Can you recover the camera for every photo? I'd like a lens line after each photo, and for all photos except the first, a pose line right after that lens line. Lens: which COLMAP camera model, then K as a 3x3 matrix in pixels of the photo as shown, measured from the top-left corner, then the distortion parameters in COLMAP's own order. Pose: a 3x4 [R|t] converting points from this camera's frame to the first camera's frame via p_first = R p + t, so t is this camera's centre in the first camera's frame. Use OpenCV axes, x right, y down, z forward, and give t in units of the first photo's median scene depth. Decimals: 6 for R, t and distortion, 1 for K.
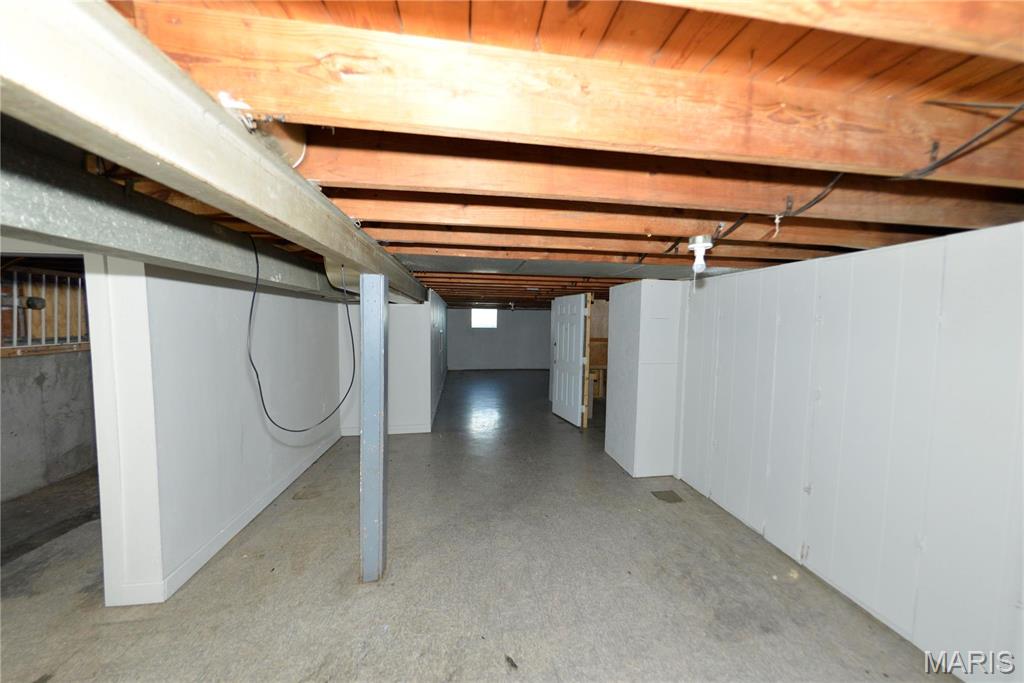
lens RADIAL K [[353.3, 0, 509.5], [0, 353.3, 336.4], [0, 0, 1]] dist [0.002770, 0.000149]
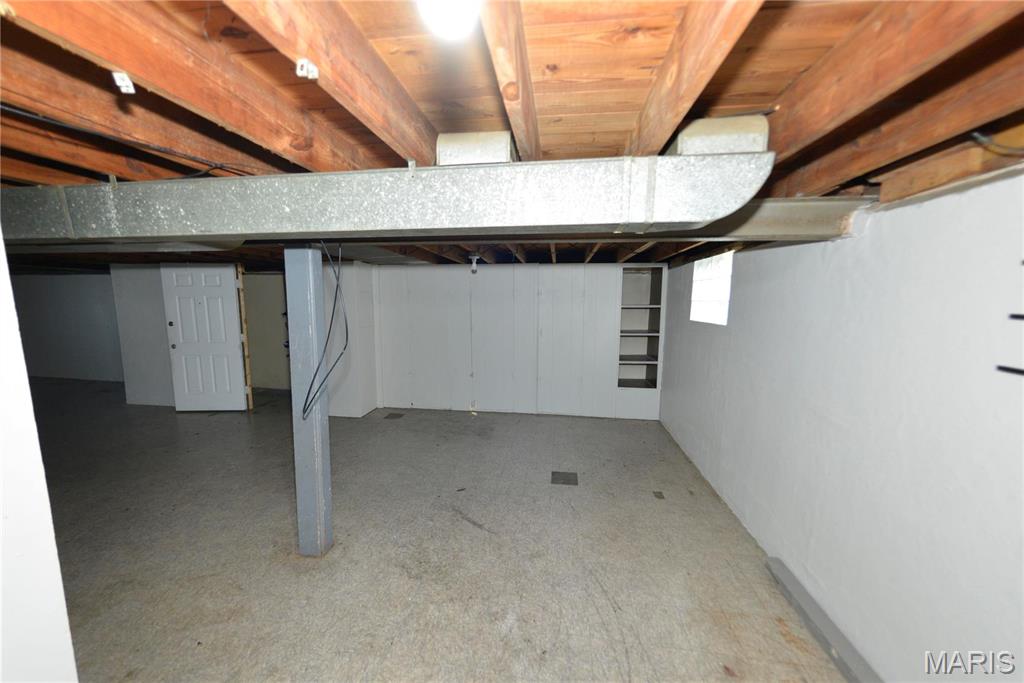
lens RADIAL K [[353.3, 0, 508.4], [0, 353.3, 341.3], [0, 0, 1]] dist [0.002770, 0.000149]
pose [[0.280324, -0.122242, 0.952090, -0.463966], [0.038797, 0.992490, 0.116006, -0.000934], [-0.959121, 0.004419, 0.282961, 0.084821]]
